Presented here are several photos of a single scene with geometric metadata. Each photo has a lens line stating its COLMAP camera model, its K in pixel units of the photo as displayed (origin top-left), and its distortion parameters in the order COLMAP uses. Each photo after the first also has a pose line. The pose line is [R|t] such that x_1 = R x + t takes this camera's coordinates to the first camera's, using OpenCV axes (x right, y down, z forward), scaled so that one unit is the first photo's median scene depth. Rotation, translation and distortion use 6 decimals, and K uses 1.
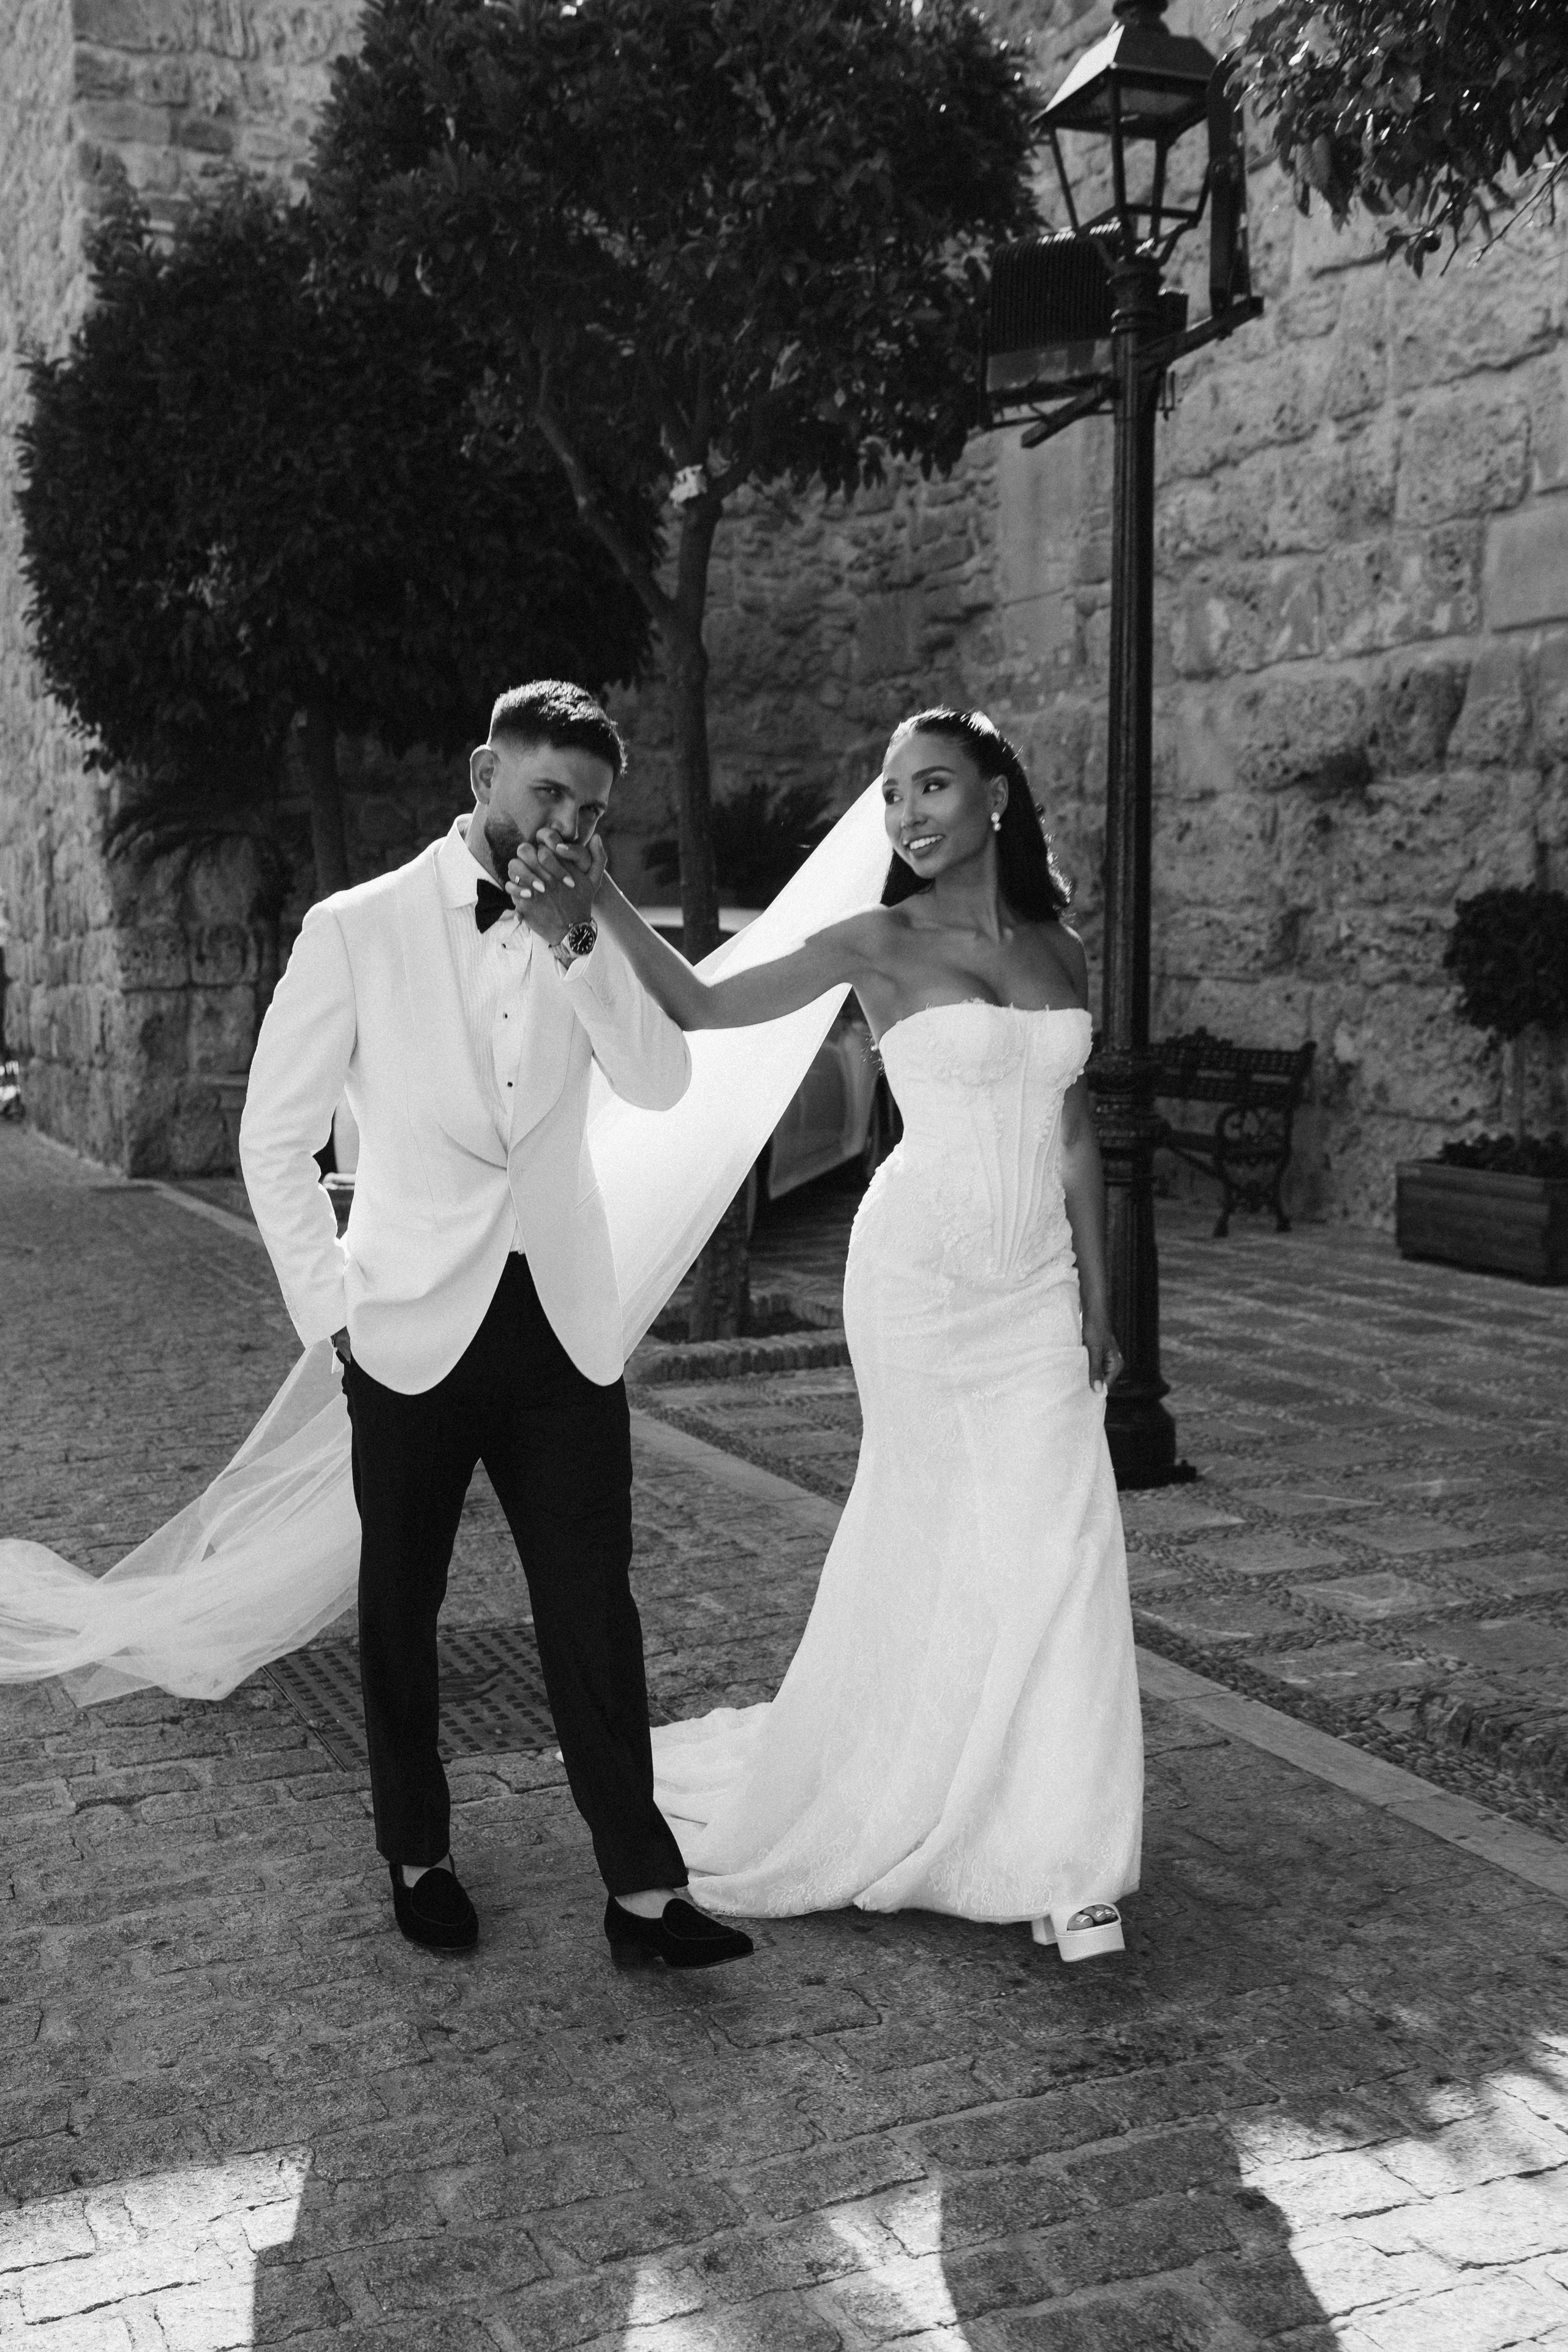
lens RADIAL K [[2564.9, 0, 787.5], [0, 2564.9, 1281.5], [0, 0, 1]] dist [-0.016201, 0.041074]
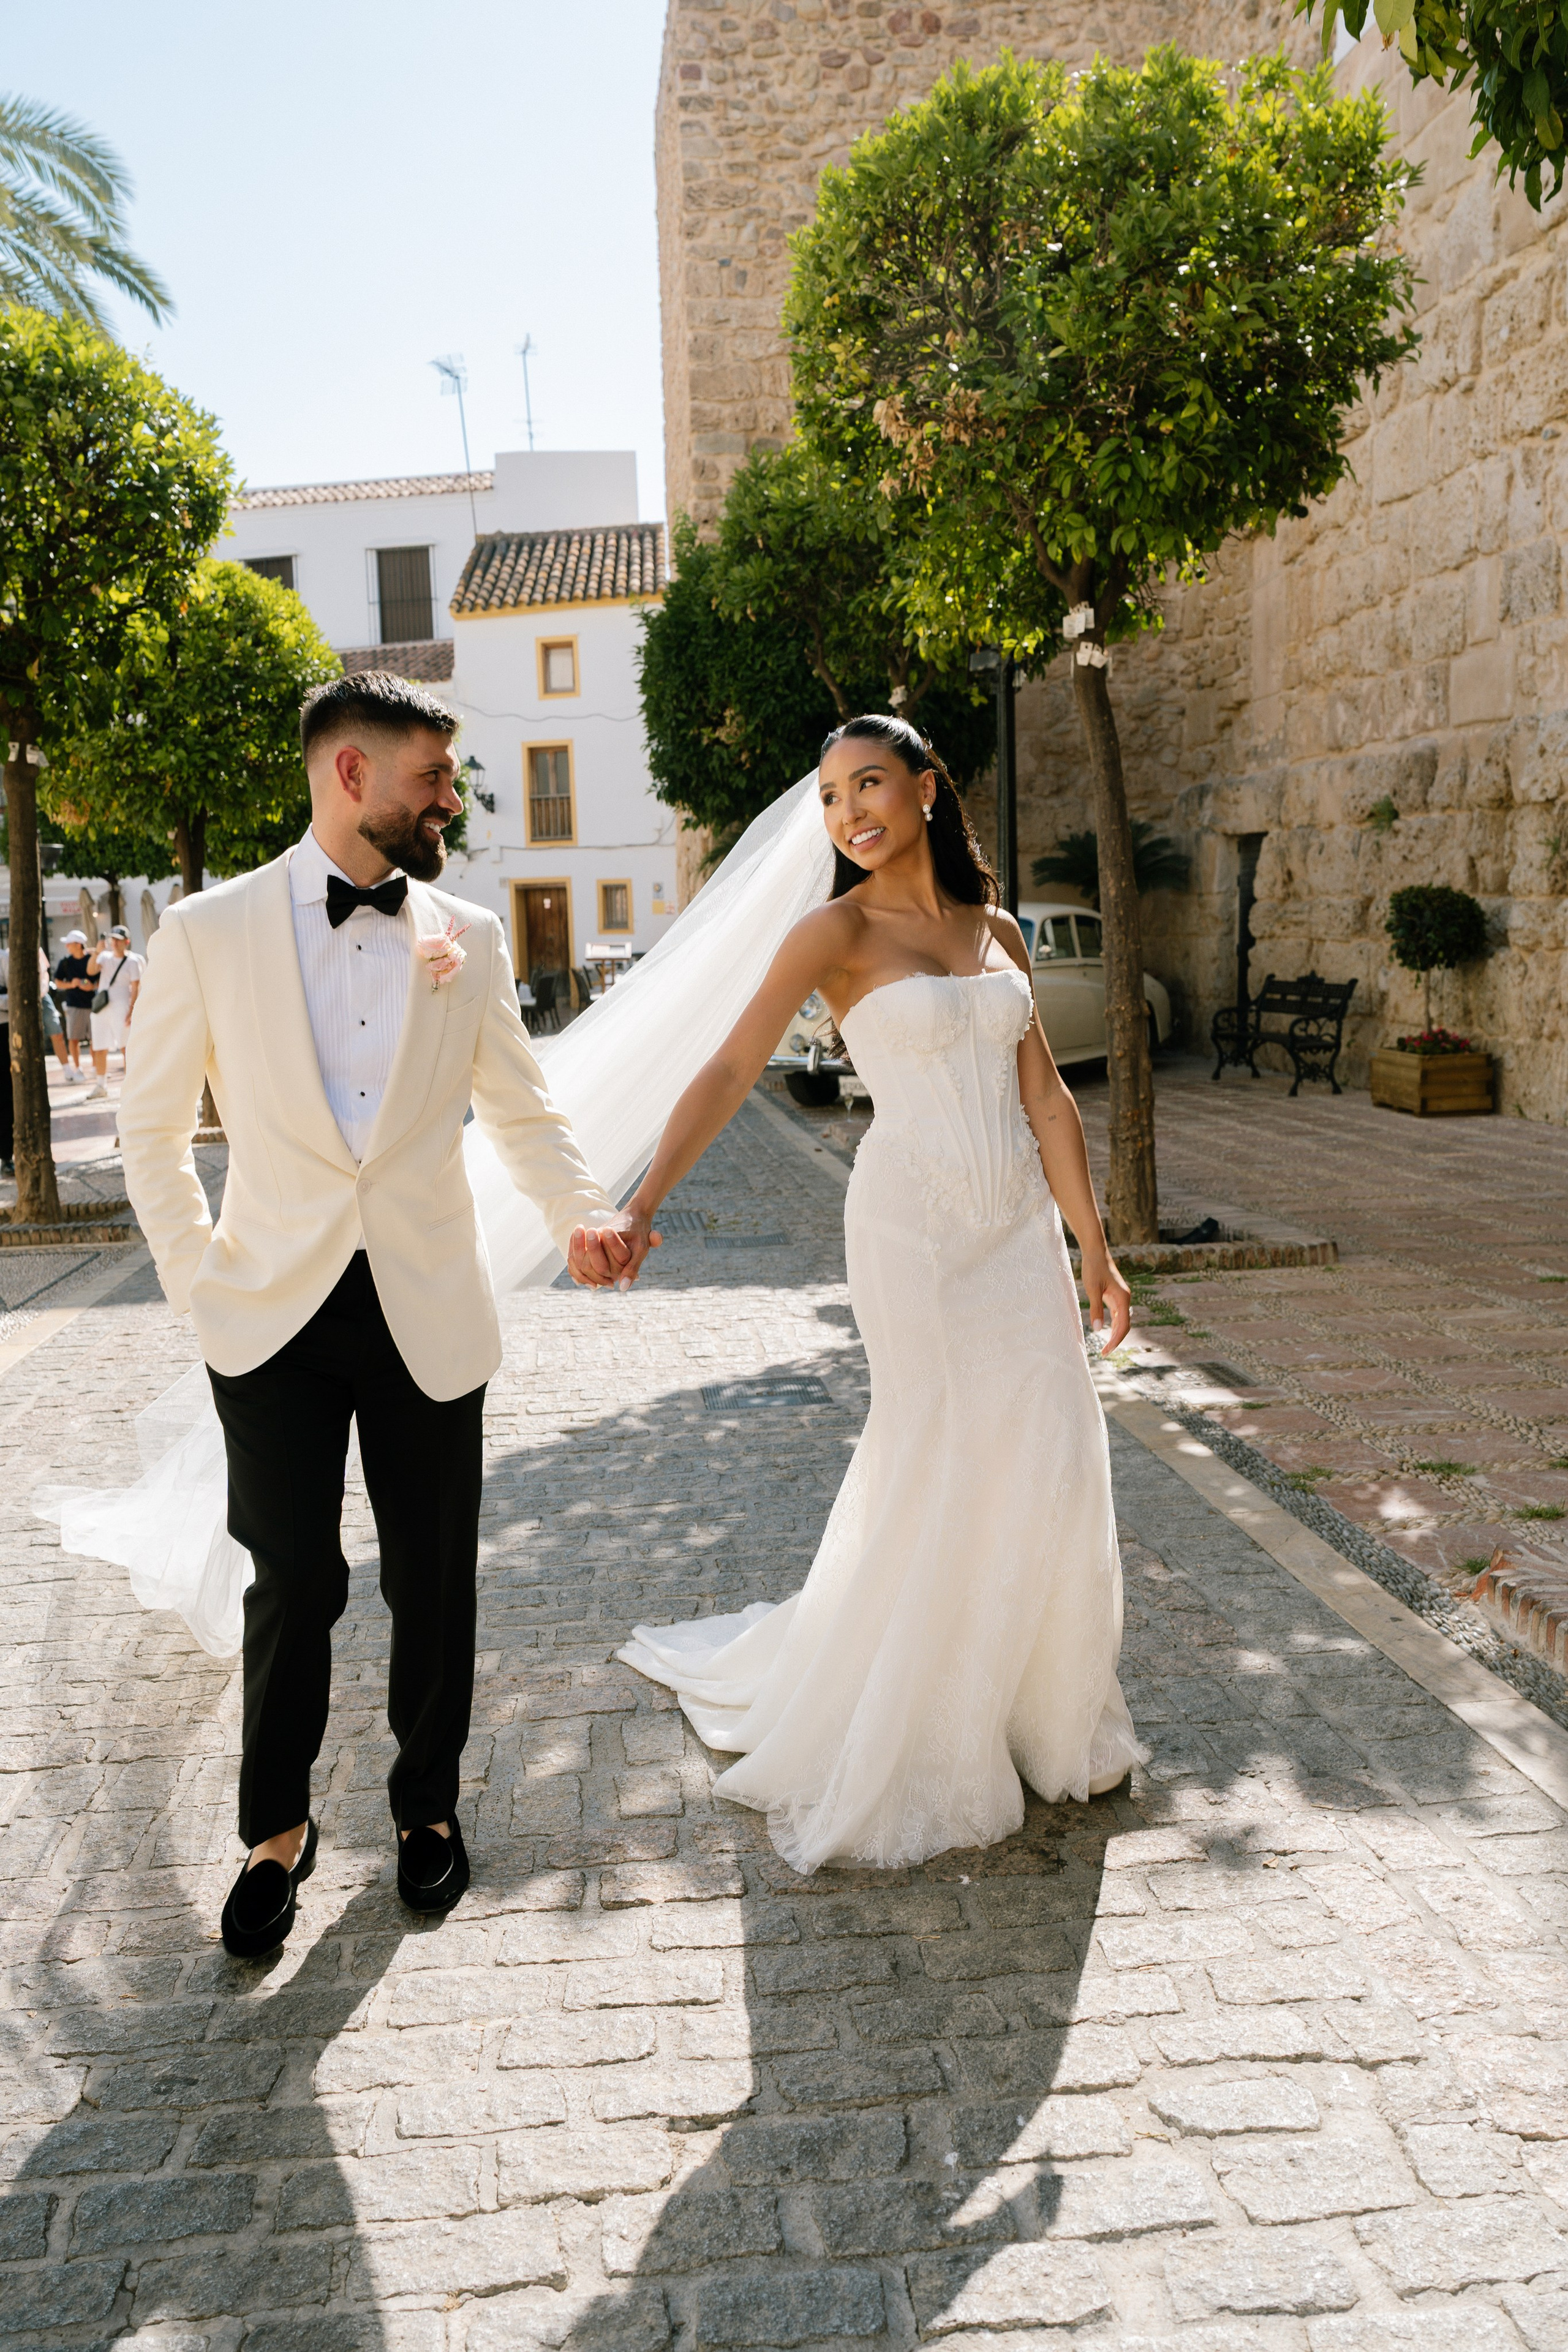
lens RADIAL K [[2209.0, 0, 784.0], [0, 2209.0, 1176.0], [0, 0, 1]] dist [-0.002704, 0.000239]
pose [[0.952208, 0.013246, -0.305163, 0.285564], [-0.016662, 0.999824, -0.008591, 0.050074], [0.304996, 0.013265, 0.952261, -0.447726]]
